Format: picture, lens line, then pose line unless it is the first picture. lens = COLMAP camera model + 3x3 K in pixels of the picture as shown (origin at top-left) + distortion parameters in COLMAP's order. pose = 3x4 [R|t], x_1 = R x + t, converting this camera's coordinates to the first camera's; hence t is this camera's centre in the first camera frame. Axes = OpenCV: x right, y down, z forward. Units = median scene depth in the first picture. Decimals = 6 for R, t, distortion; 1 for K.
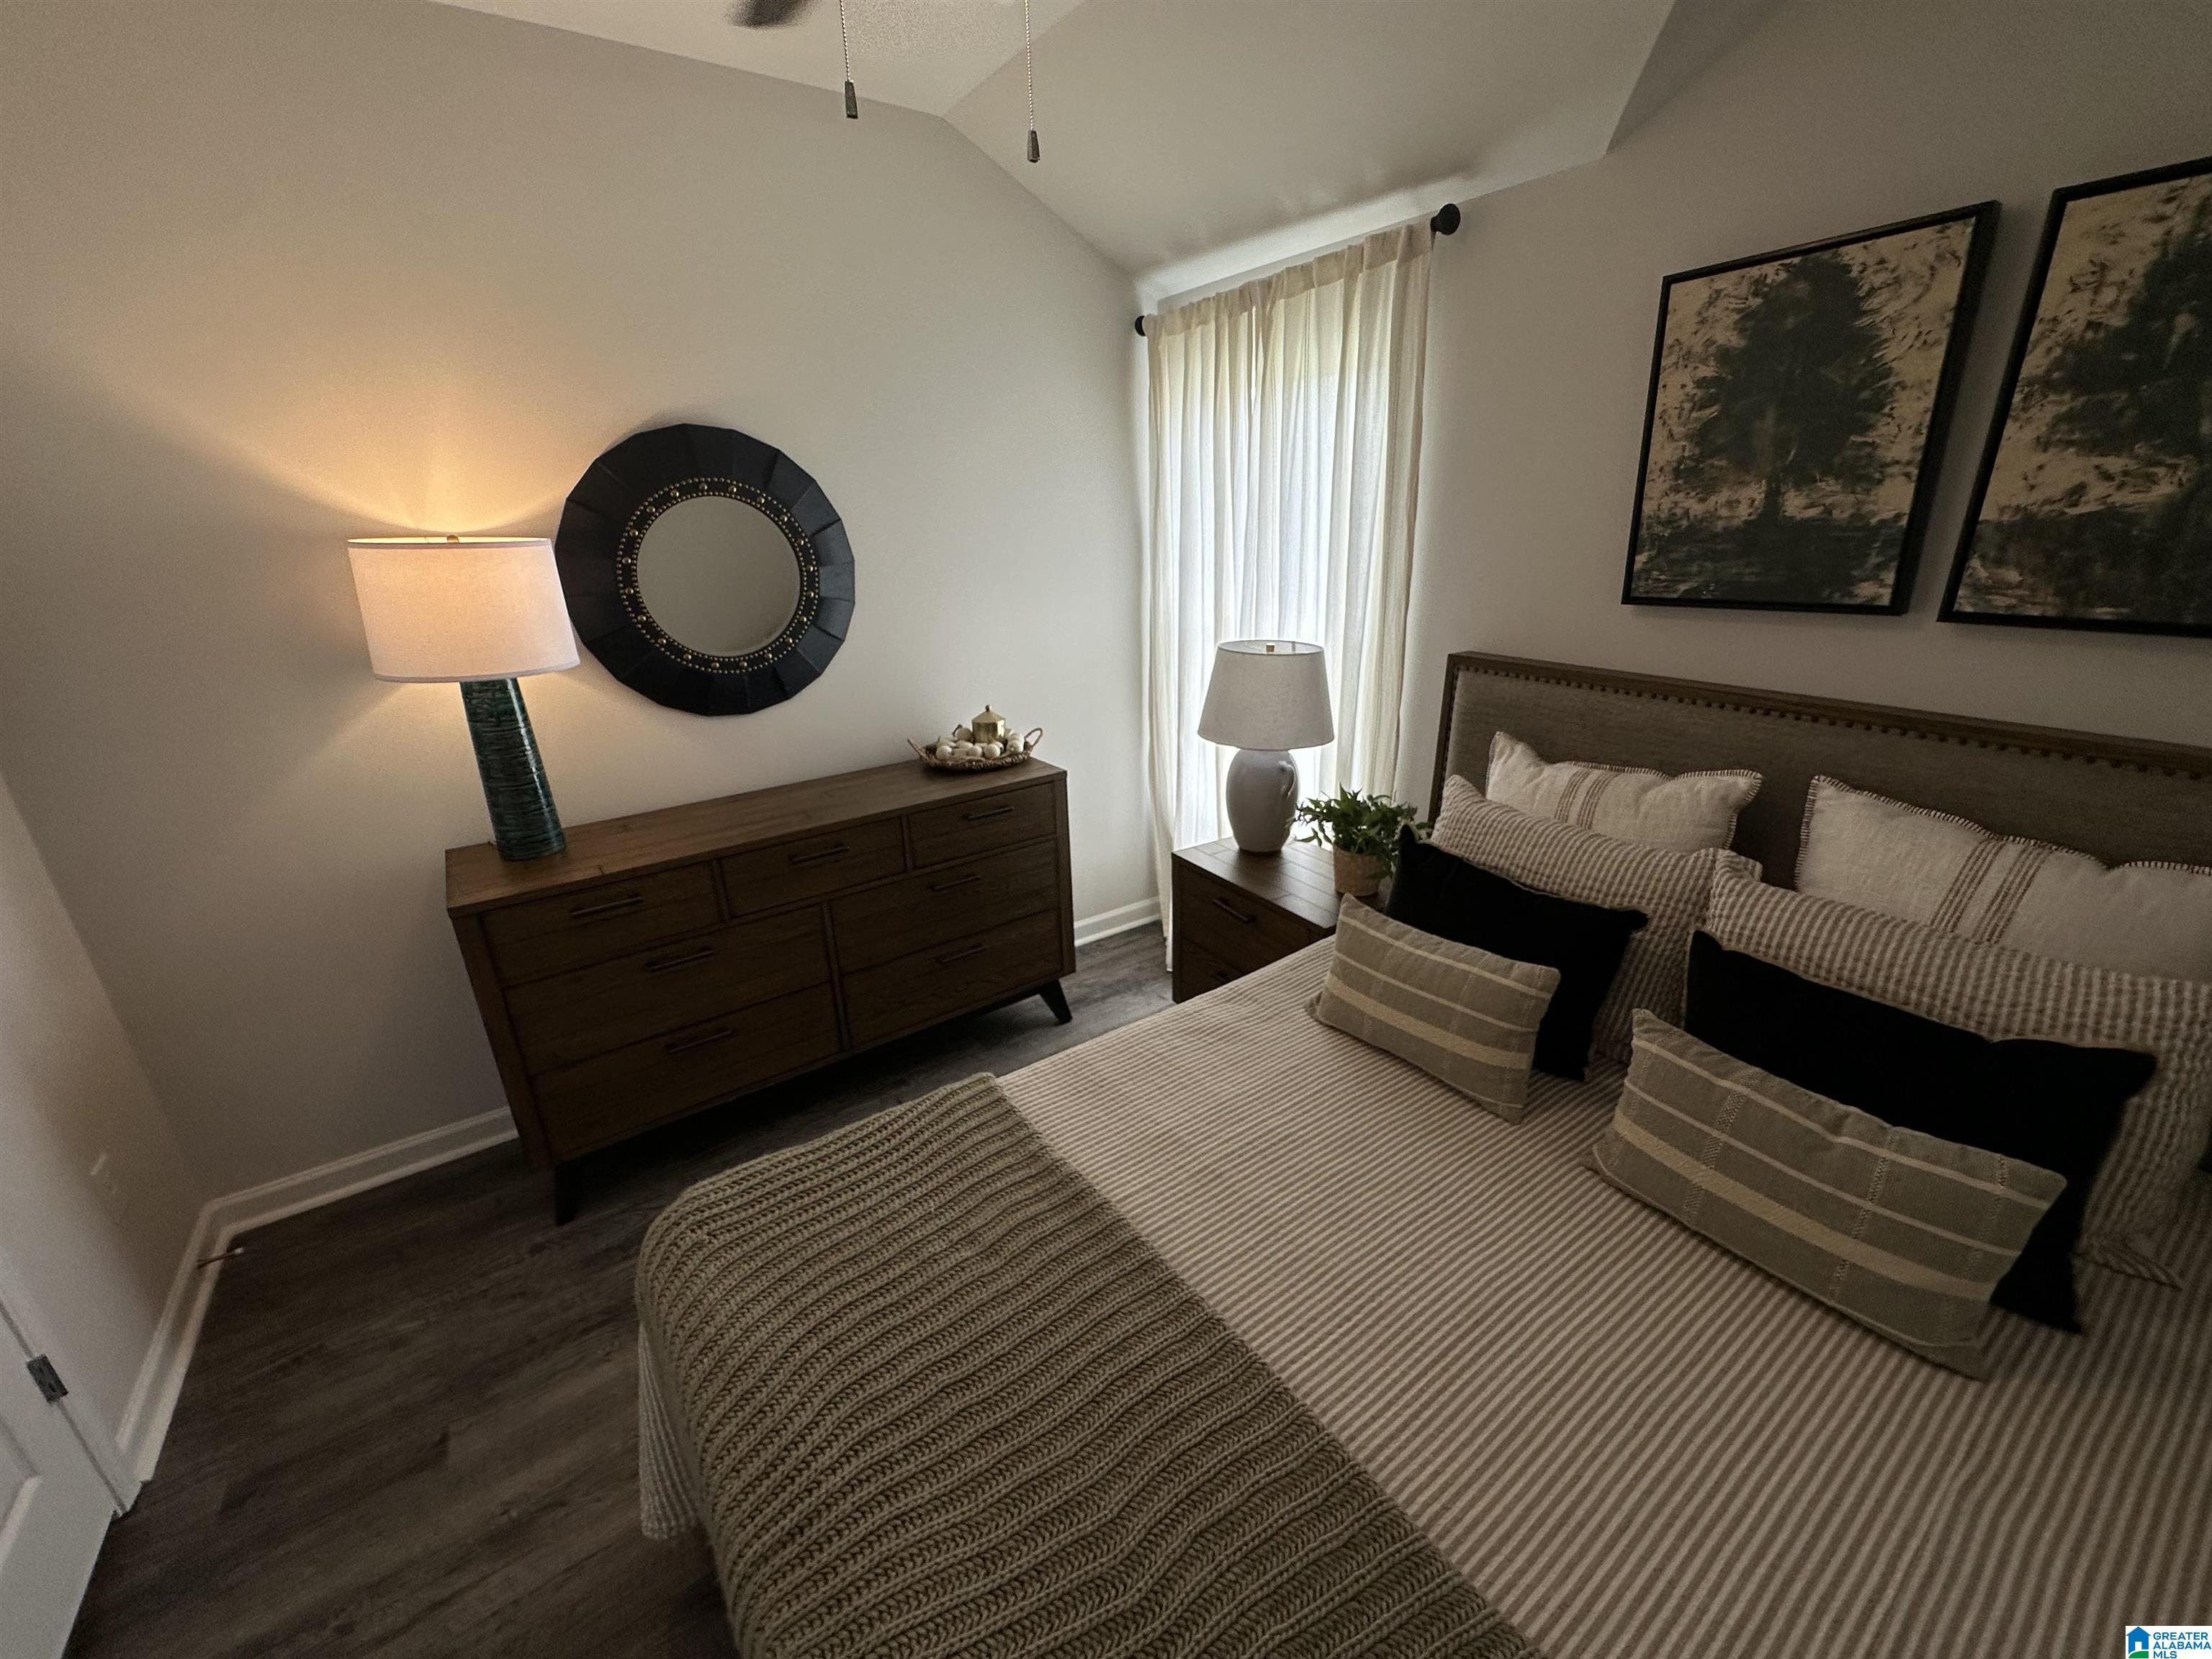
lens RADIAL K [[882.0, 0, 1105.4], [0, 882.0, 829.3], [0, 0, 1]] dist [0.001027, -0.000811]
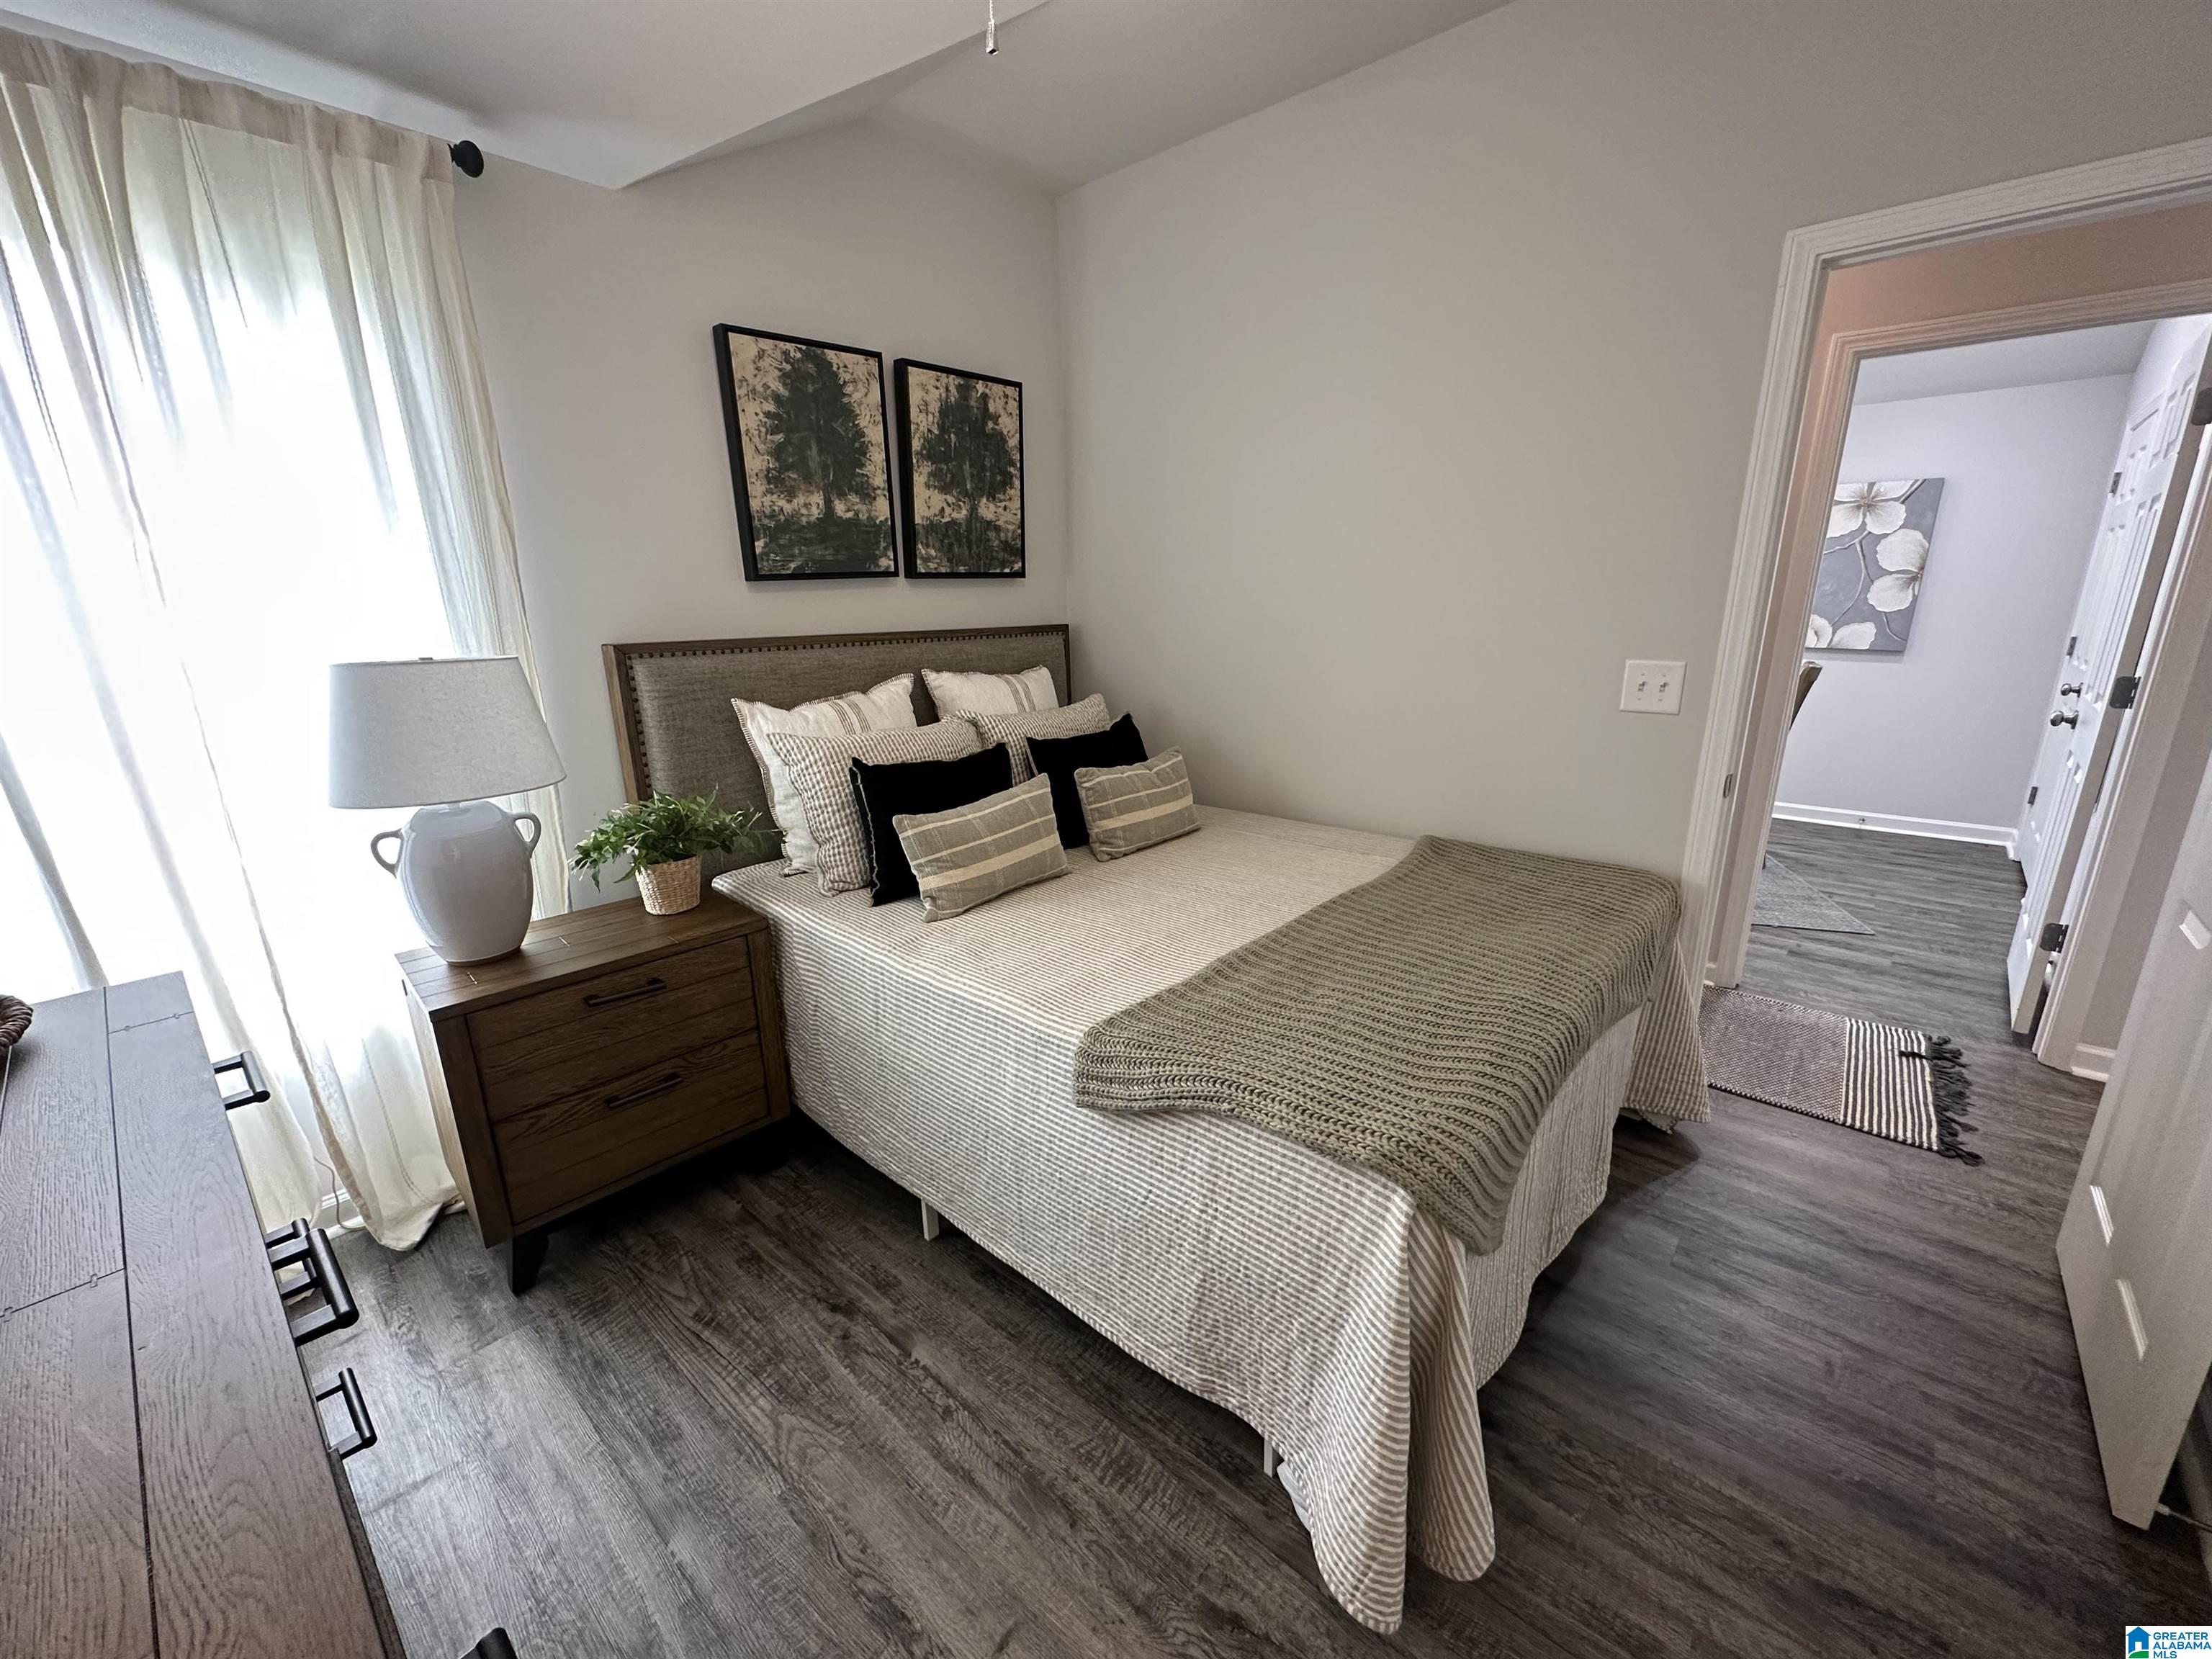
lens RADIAL K [[882.0, 0, 1105.3], [0, 882.0, 825.3], [0, 0, 1]] dist [0.001027, -0.000811]
pose [[-0.219477, -0.221845, 0.950060, -0.935730], [0.355305, 0.888754, 0.289610, -0.160547], [-0.908619, 0.401124, -0.116239, 1.000782]]
